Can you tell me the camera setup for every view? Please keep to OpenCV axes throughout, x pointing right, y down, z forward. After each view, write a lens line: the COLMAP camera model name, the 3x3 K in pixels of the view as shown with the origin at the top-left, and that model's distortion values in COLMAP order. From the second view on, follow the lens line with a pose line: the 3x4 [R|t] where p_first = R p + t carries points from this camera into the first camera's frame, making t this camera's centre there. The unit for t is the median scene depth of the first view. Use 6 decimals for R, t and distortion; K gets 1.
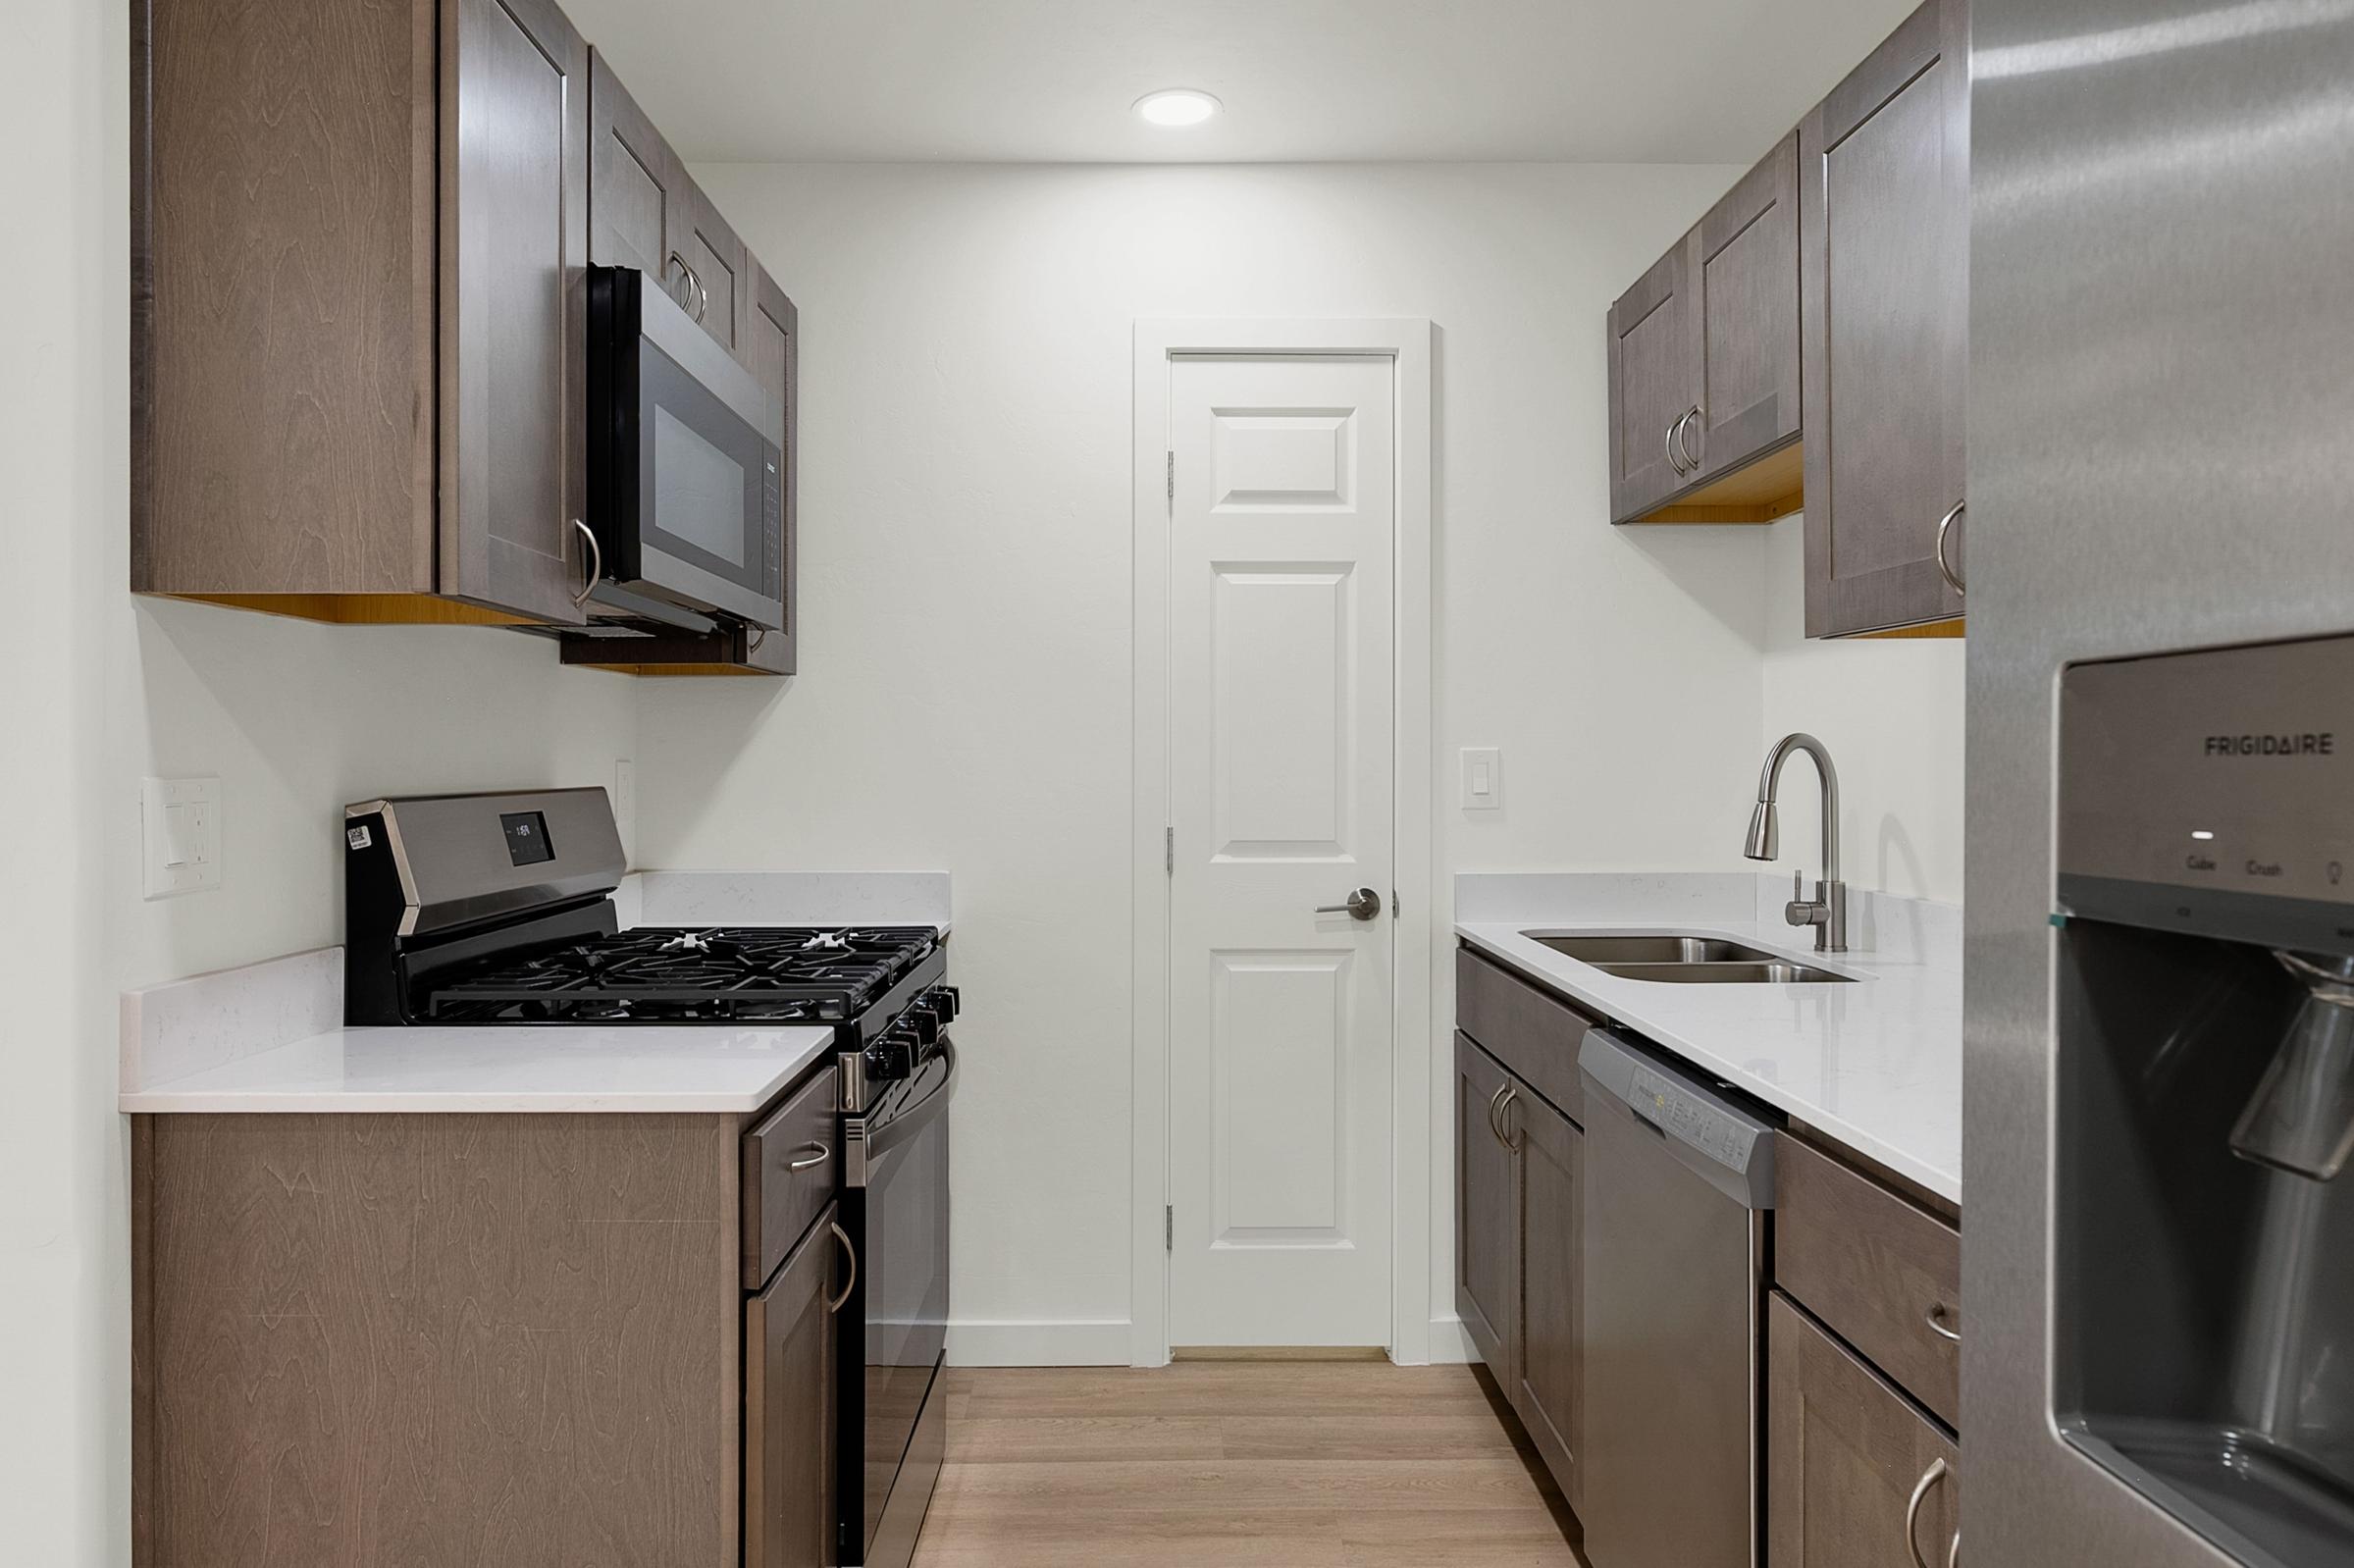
lens RADIAL K [[1546.1, 0, 1154.8], [0, 1546.1, 760.6], [0, 0, 1]] dist [0.000651, 0.000294]
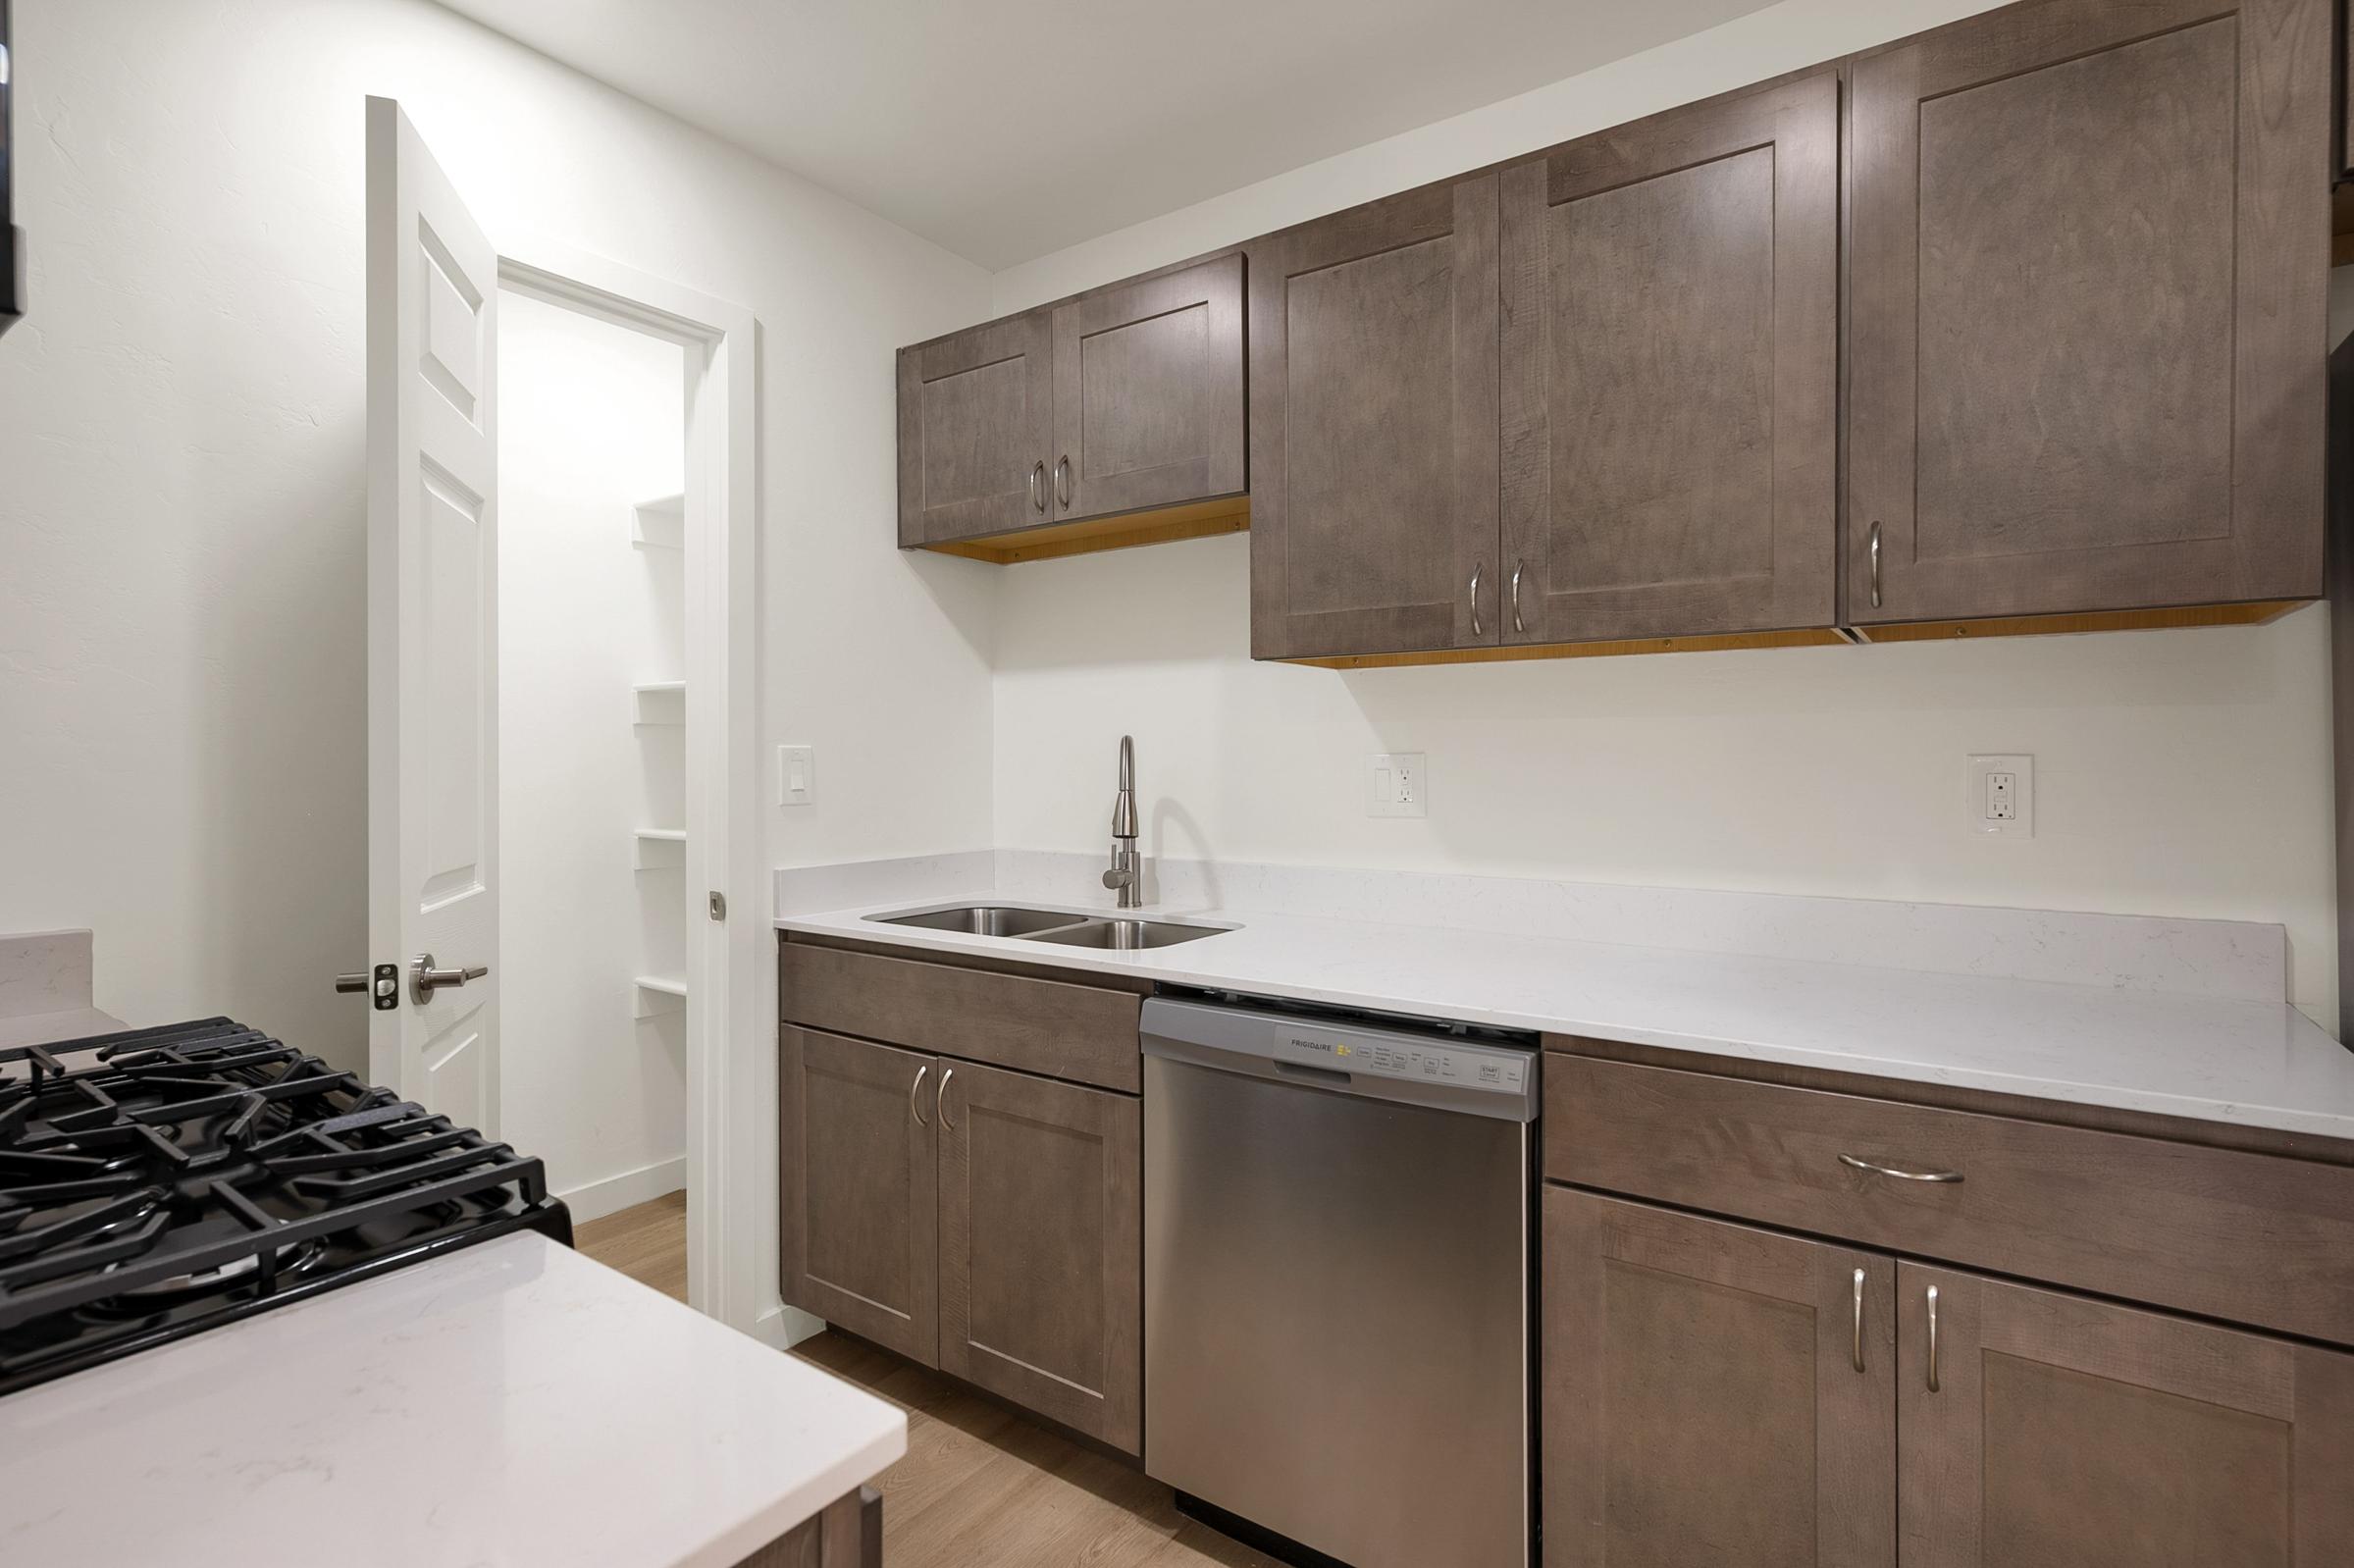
lens RADIAL K [[1122.7, 0, 1187.5], [0, 1122.7, 772.4], [0, 0, 1]] dist [0.001760, 0.000035]
pose [[0.578957, -0.007368, 0.815325, -0.391814], [0.001294, 0.999966, 0.008119, 0.006402], [-0.815357, -0.003646, 0.578946, 0.571531]]
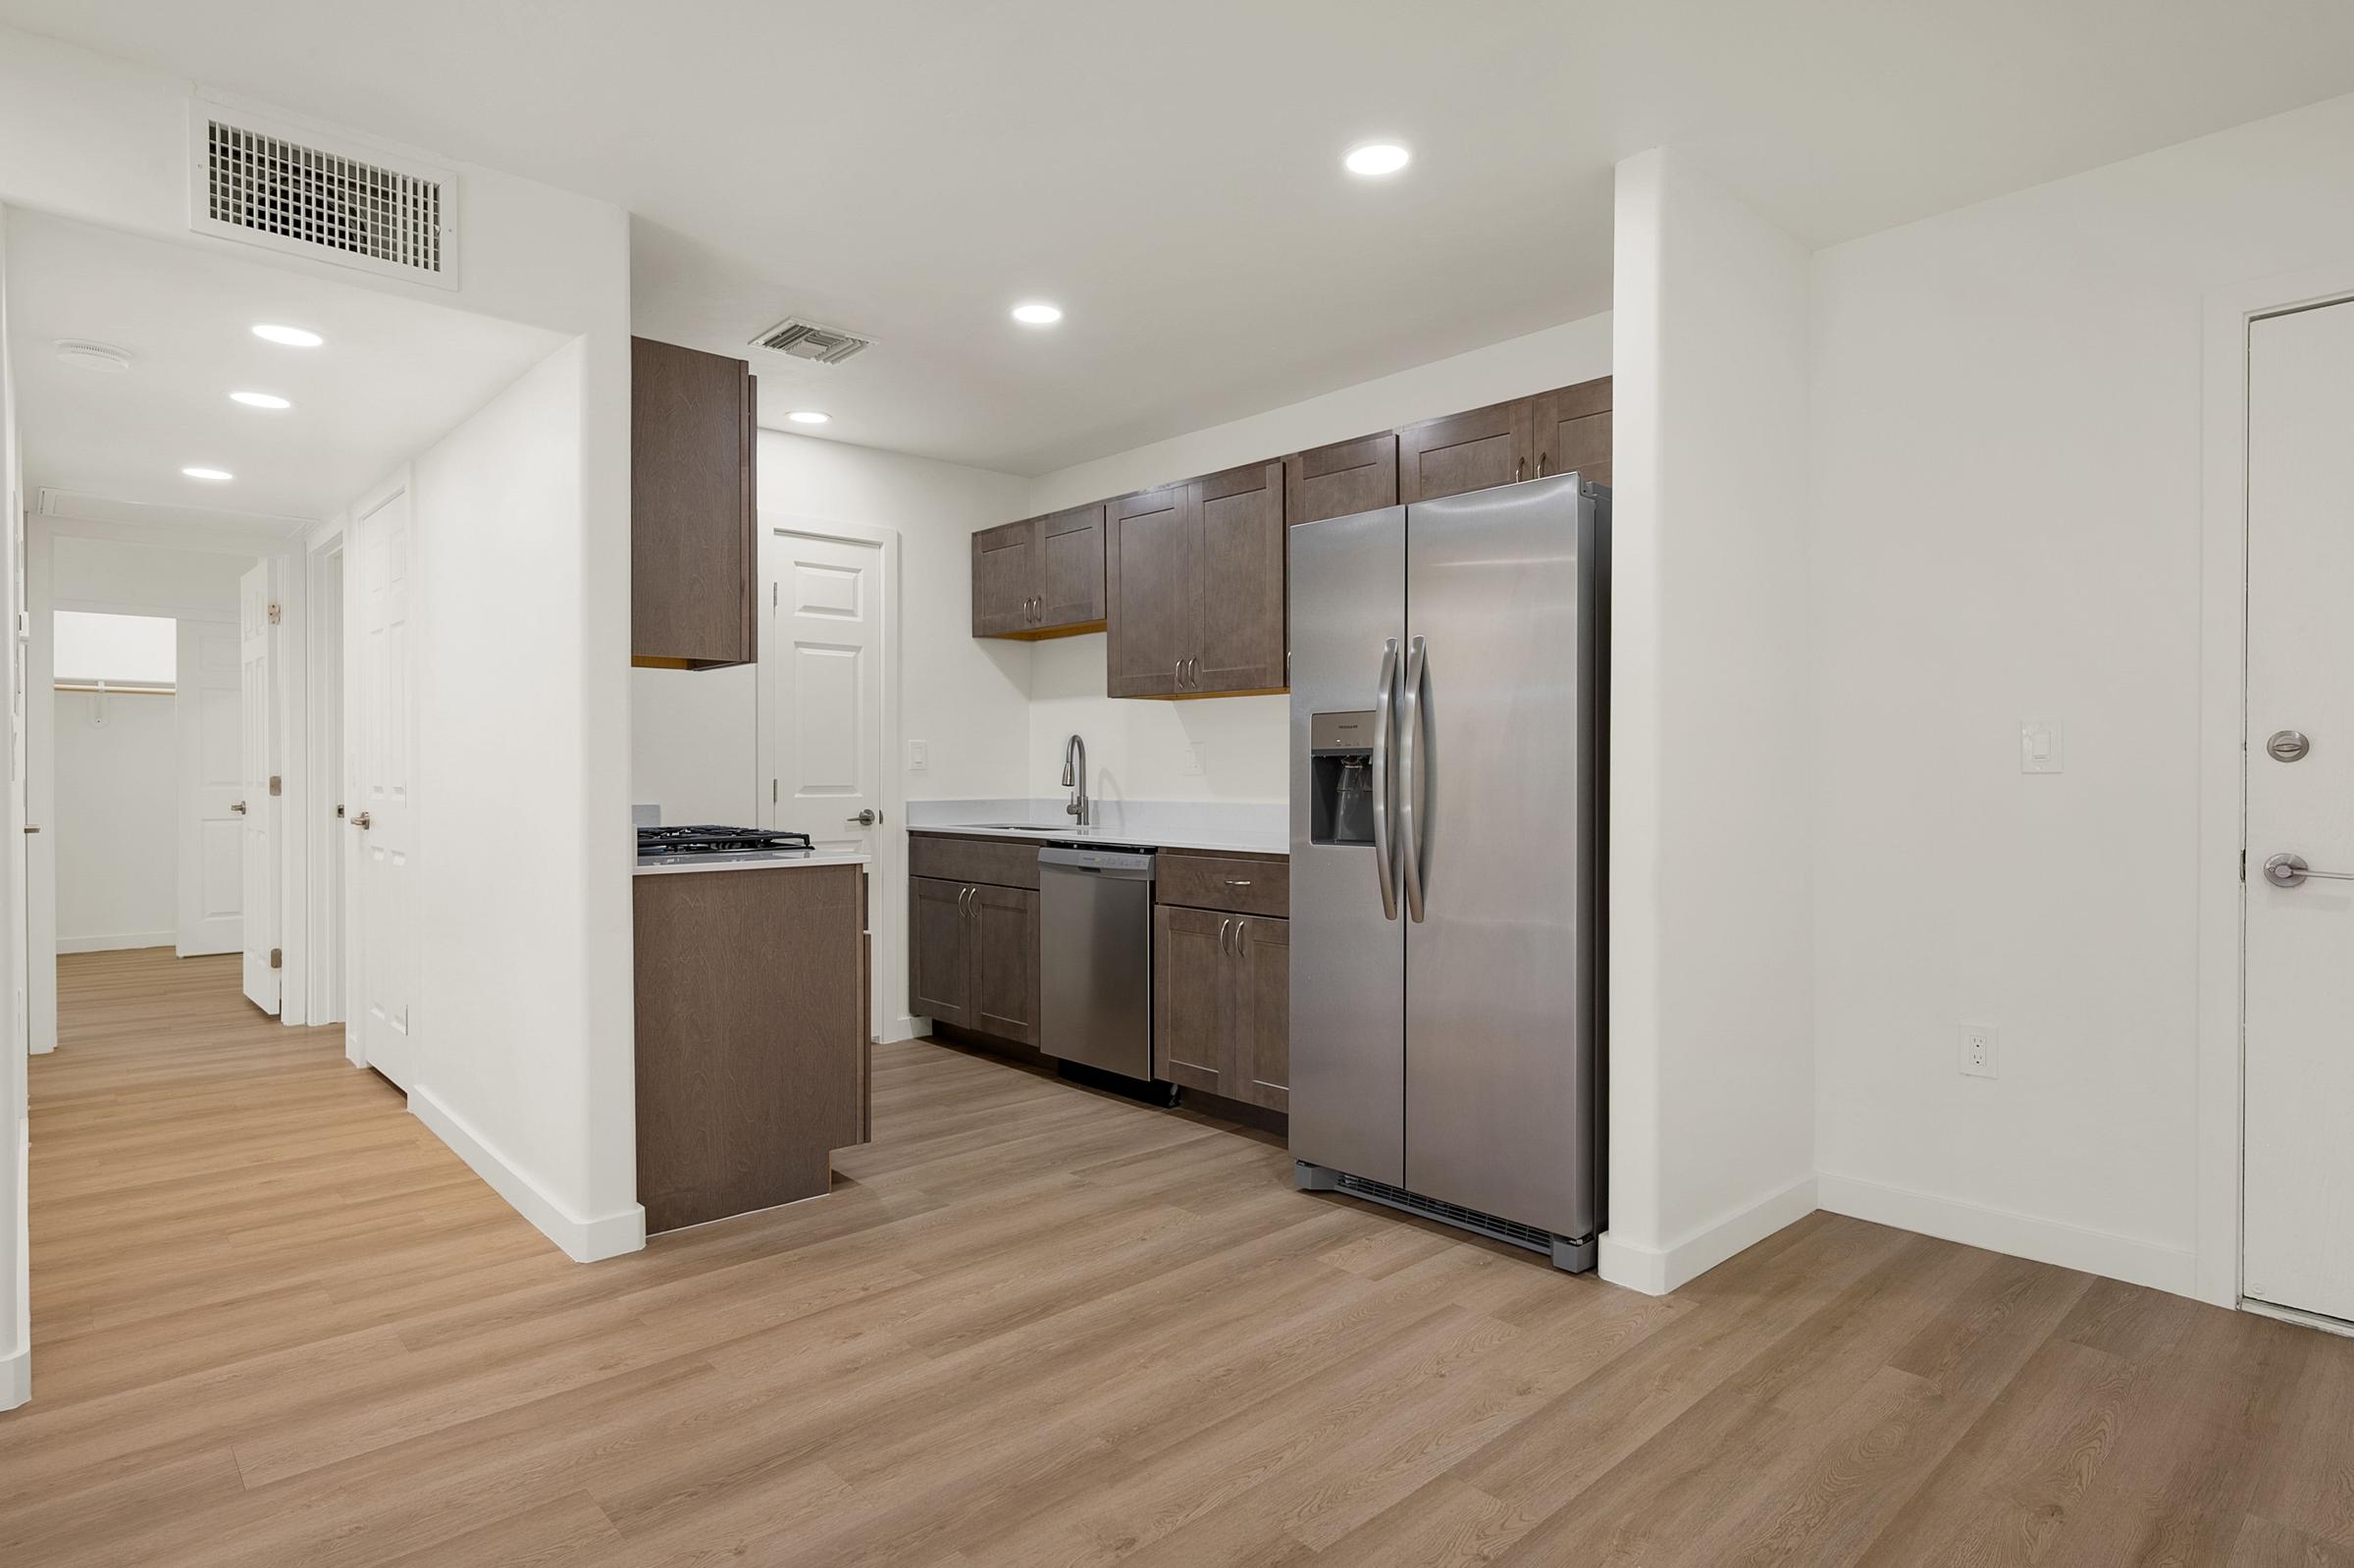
lens RADIAL K [[1253.4, 0, 1172.0], [0, 1253.4, 789.8], [0, 0, 1]] dist [0.005048, -0.000100]
pose [[0.749257, -0.008915, 0.662220, -1.028740], [0.000529, 0.999917, 0.012863, 0.058015], [-0.662280, -0.009288, 0.749199, -0.767733]]
